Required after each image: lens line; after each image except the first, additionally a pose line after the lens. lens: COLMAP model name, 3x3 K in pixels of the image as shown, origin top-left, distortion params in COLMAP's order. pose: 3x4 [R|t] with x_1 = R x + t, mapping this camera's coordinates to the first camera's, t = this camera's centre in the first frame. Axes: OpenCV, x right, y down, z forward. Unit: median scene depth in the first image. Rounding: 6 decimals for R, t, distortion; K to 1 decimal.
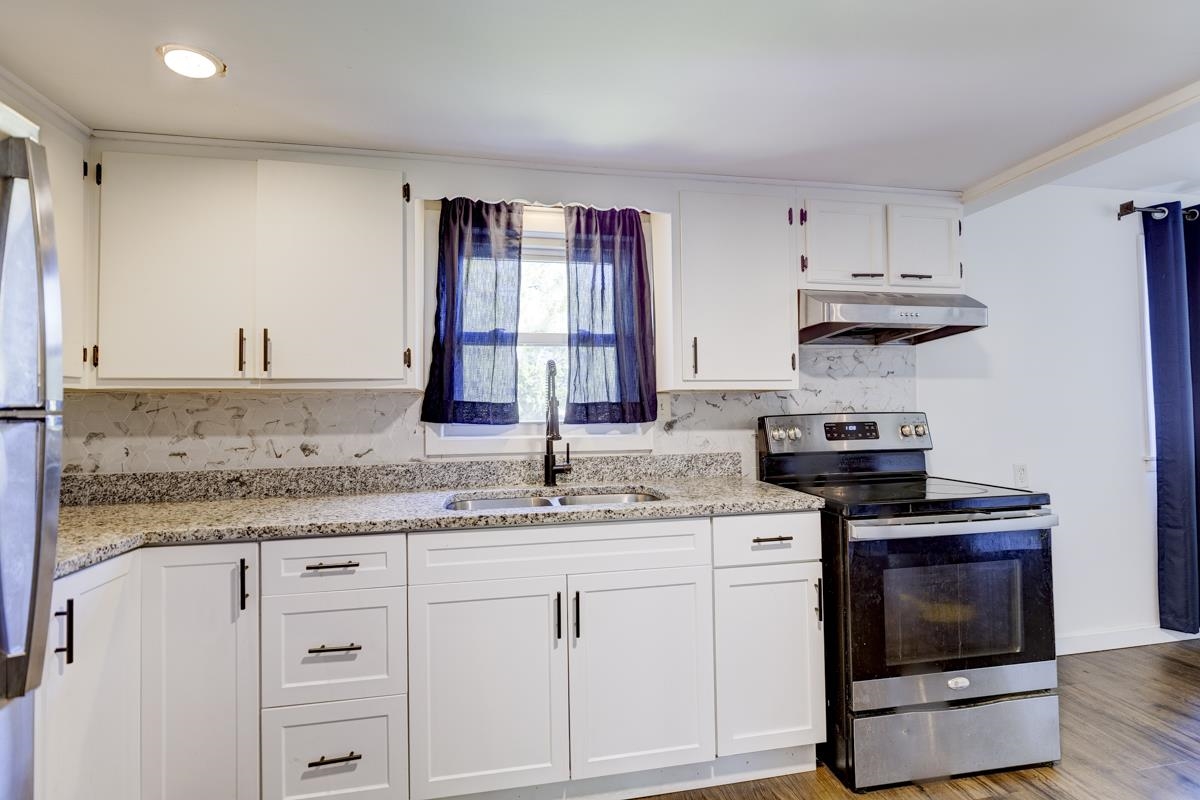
lens RADIAL K [[577.7, 0, 602.3], [0, 577.7, 398.3], [0, 0, 1]] dist [0.001121, -0.001341]
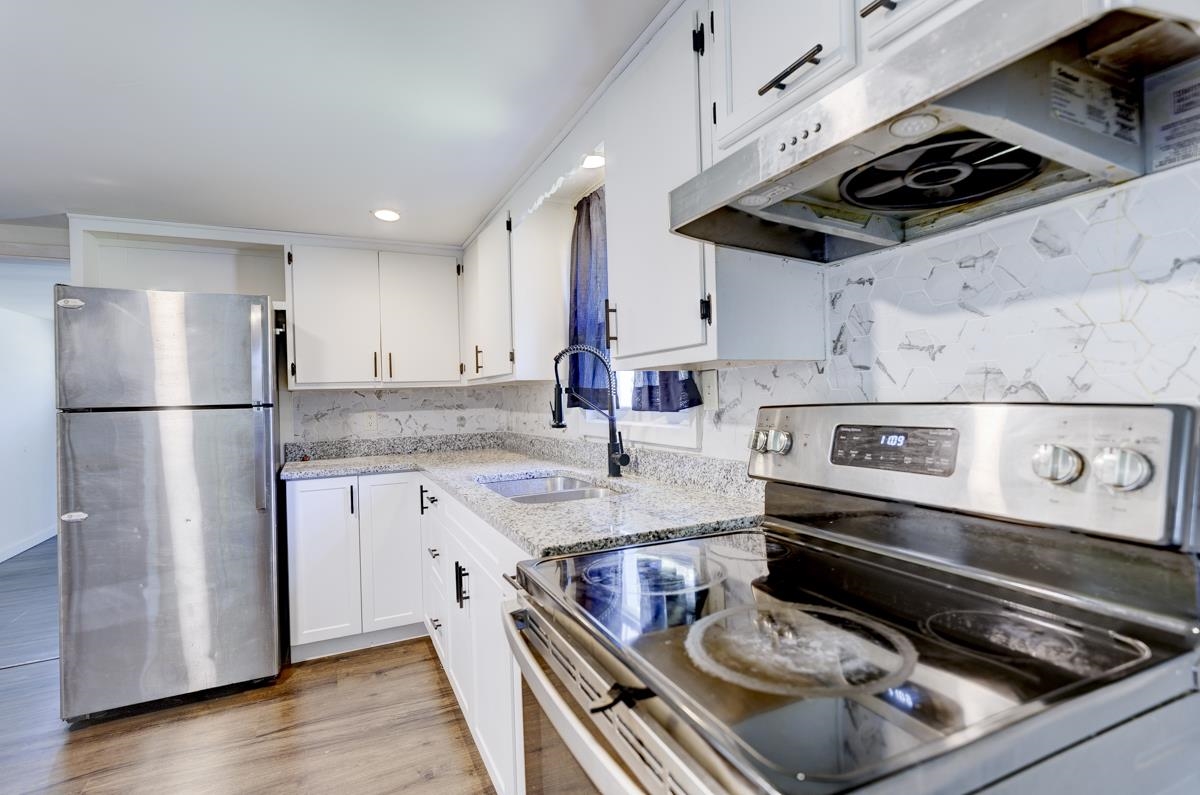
lens RADIAL K [[577.7, 0, 607.9], [0, 577.7, 392.1], [0, 0, 1]] dist [0.001121, -0.001341]
pose [[0.261910, -0.002476, -0.965089, 0.806673], [0.046269, 0.998879, 0.009994, 0.004957], [0.963982, -0.047271, 0.261731, 0.742384]]
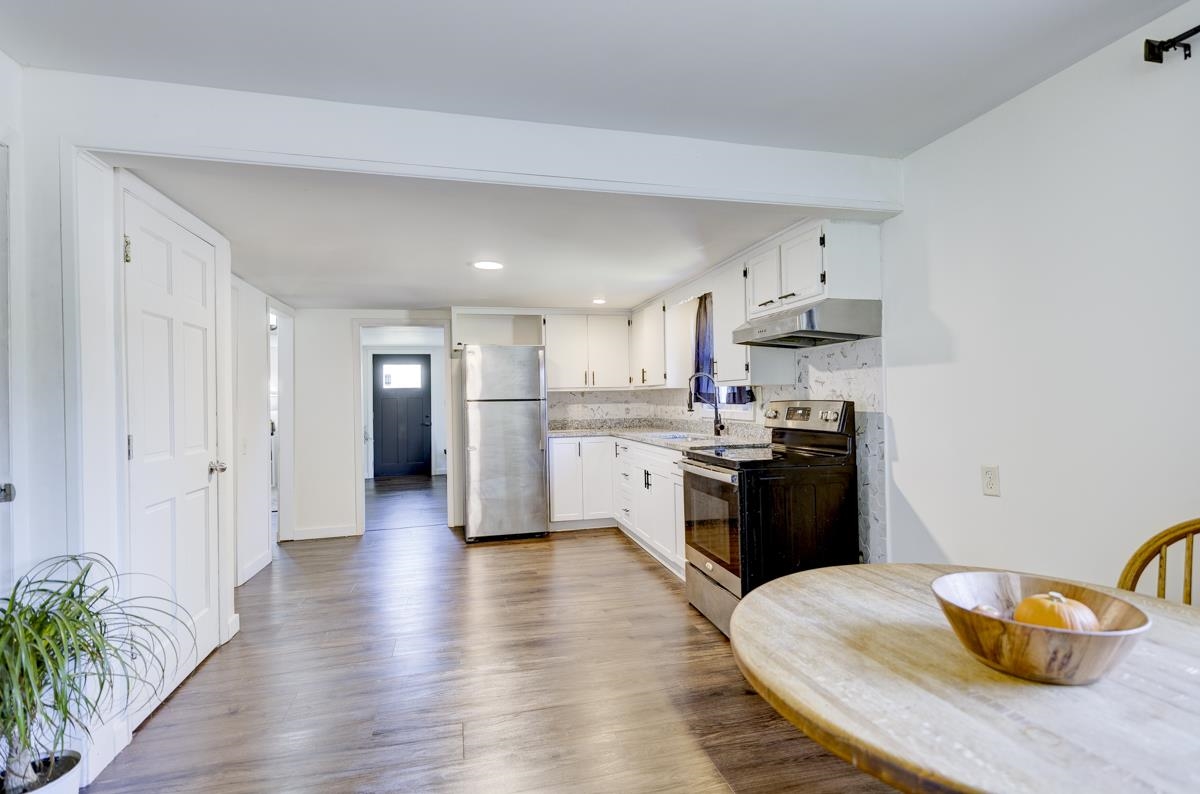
lens RADIAL K [[577.7, 0, 605.0], [0, 577.7, 393.3], [0, 0, 1]] dist [0.001121, -0.001341]
pose [[0.064556, 0.002781, -0.997910, 1.806586], [0.040087, 0.999182, 0.005377, -0.016247], [0.997109, -0.040351, 0.064392, 0.499029]]
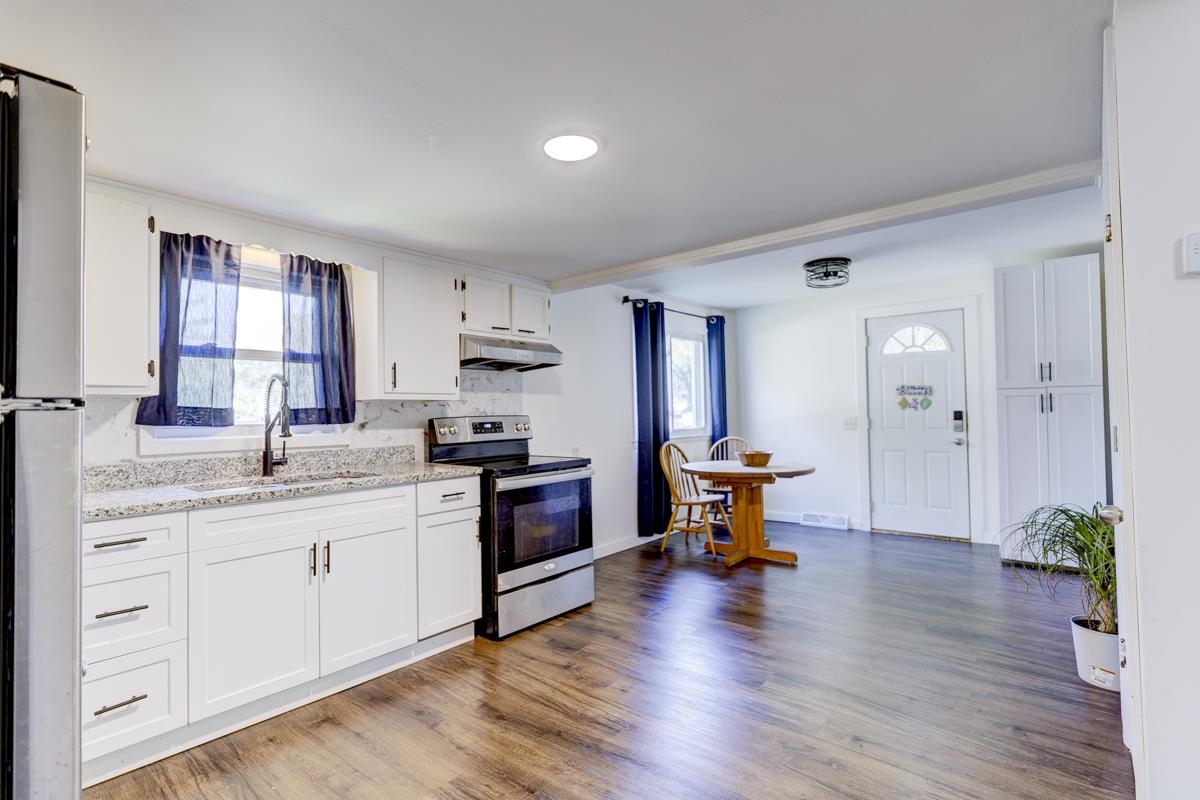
lens RADIAL K [[577.7, 0, 600.2], [0, 577.7, 400.5], [0, 0, 1]] dist [0.001121, -0.001341]
pose [[0.777587, 0.013533, 0.628630, -0.310501], [-0.007020, 0.999893, -0.012843, 0.002583], [-0.628736, 0.005574, 0.777599, -0.386598]]
